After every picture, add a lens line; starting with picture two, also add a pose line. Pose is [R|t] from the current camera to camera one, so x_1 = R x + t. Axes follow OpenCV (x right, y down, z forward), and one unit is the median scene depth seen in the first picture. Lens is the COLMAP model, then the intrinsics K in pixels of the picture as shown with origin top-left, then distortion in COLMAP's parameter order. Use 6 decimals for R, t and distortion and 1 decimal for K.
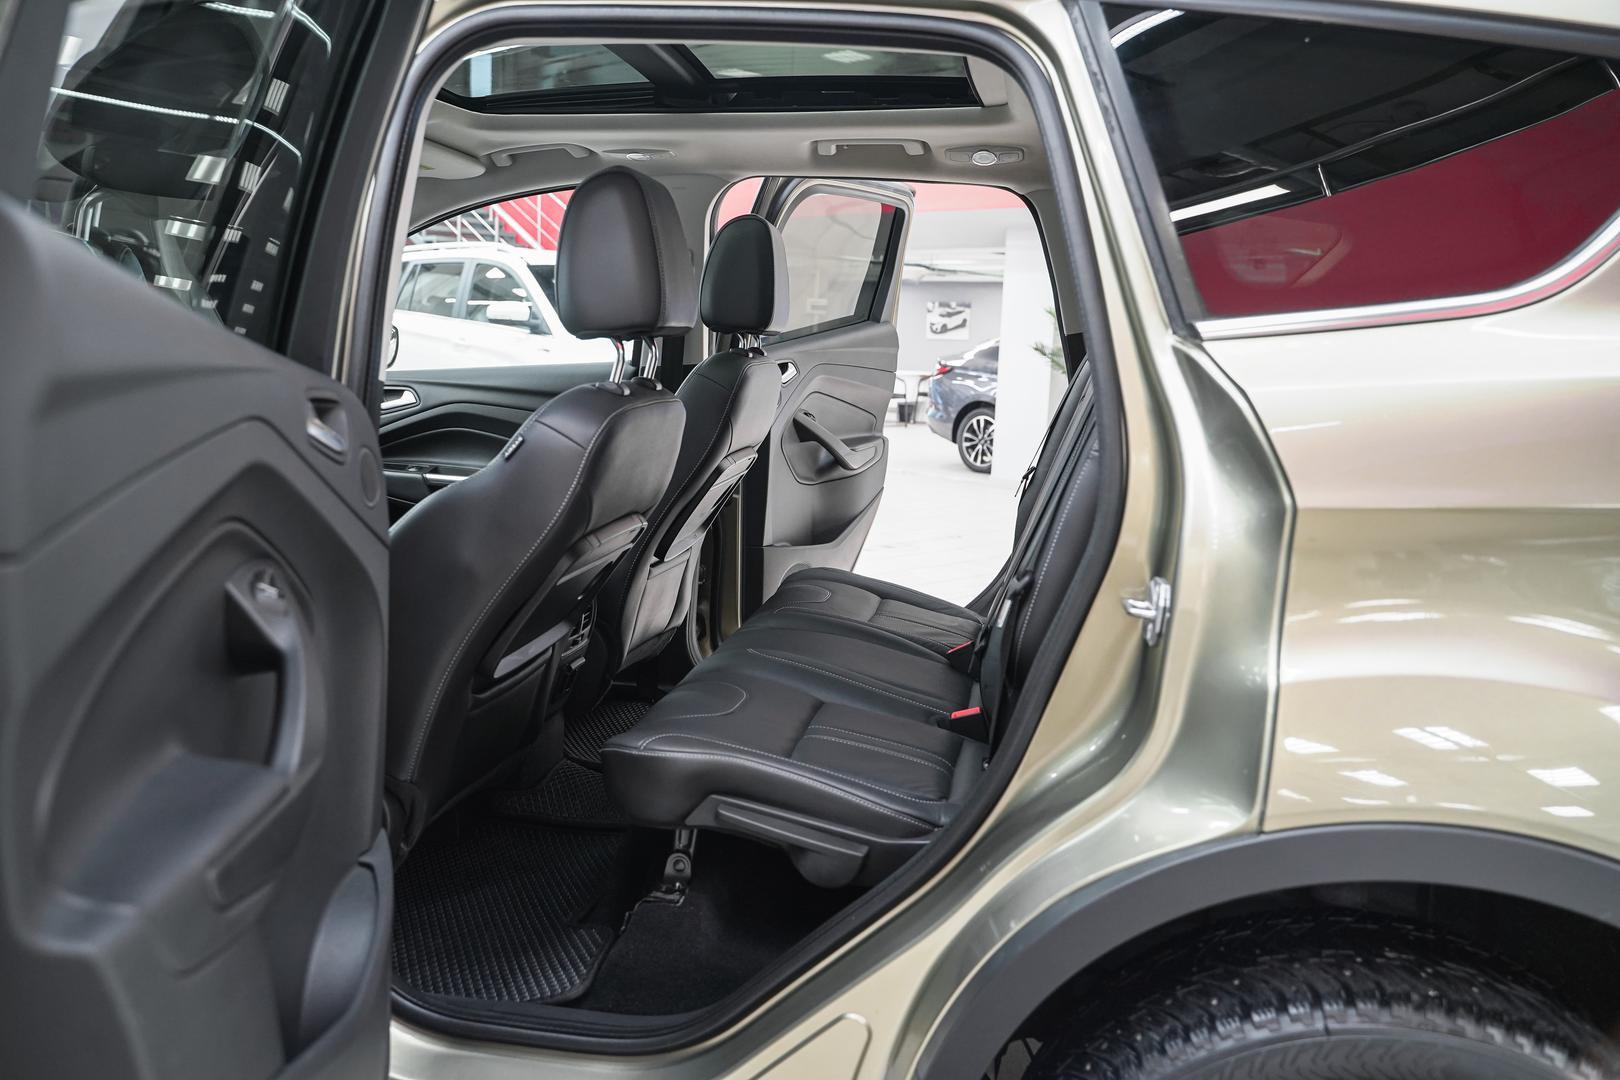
lens RADIAL K [[1335.5, 0, 809.2], [0, 1335.5, 529.6], [0, 0, 1]] dist [-0.006741, -0.000961]
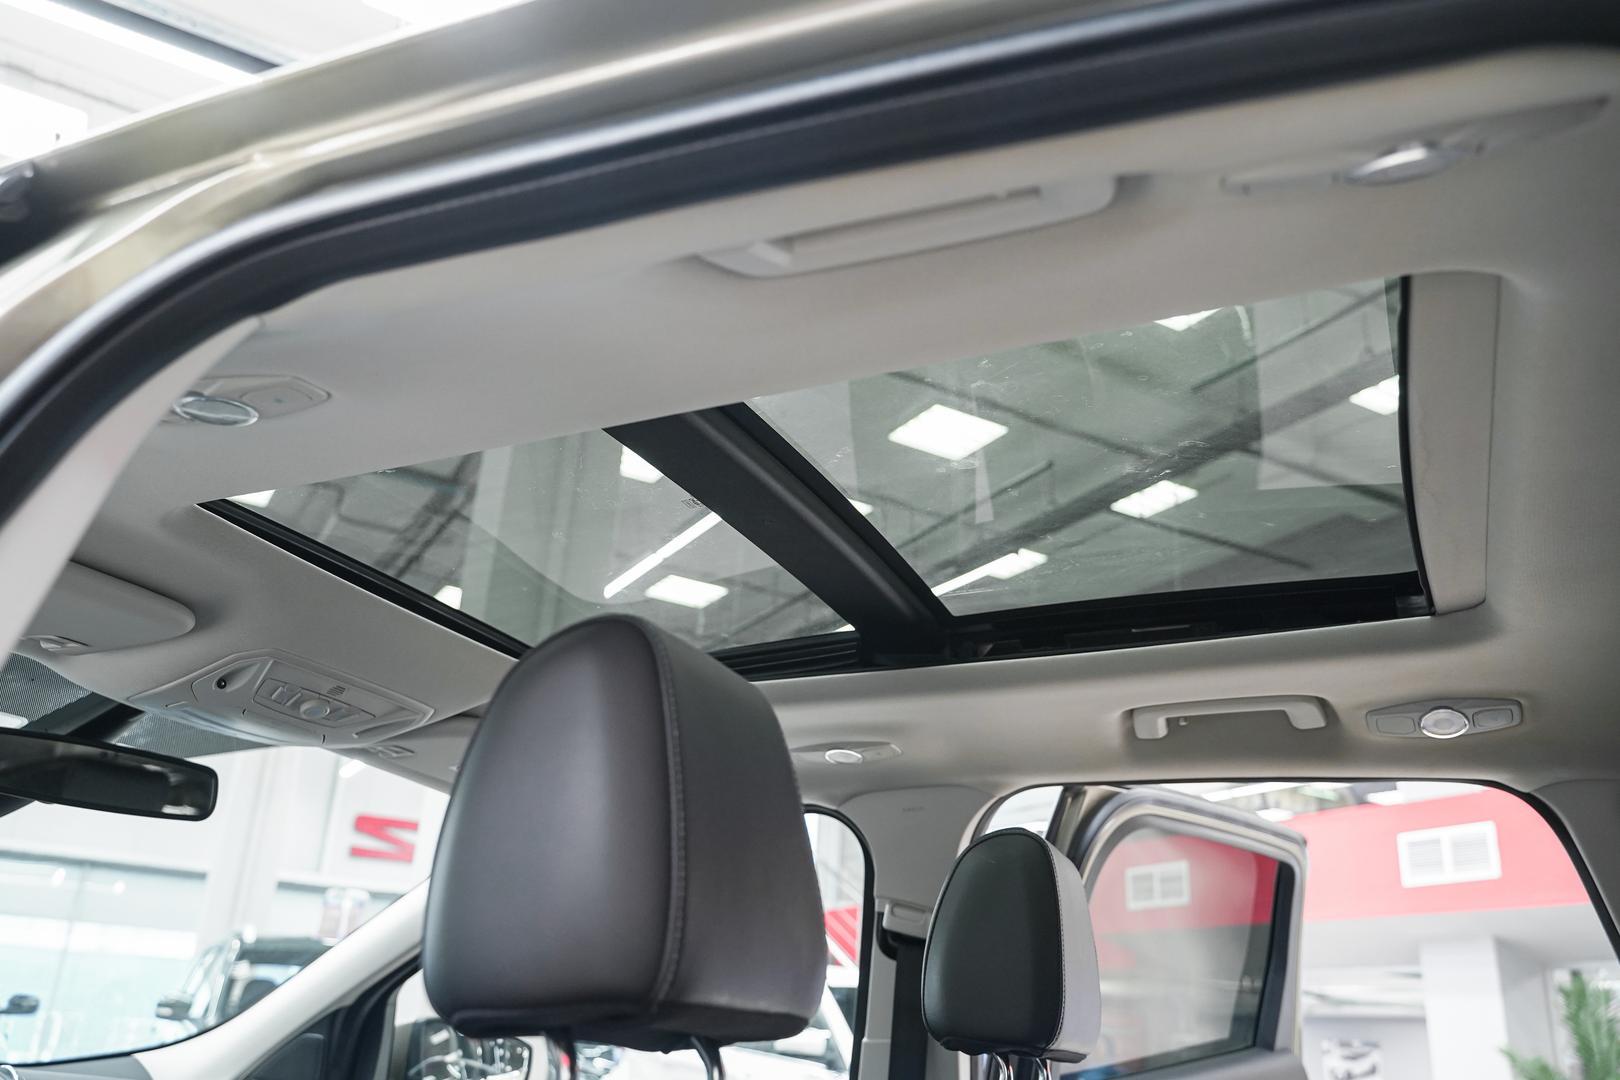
lens RADIAL K [[1335.5, 0, 809.2], [0, 1335.5, 529.6], [0, 0, 1]] dist [-0.006741, -0.000961]
pose [[0.968040, -0.080358, -0.237573, 0.011902], [-0.052503, 0.861353, -0.505286, -0.045134], [0.245238, 0.501611, 0.829605, 0.357988]]
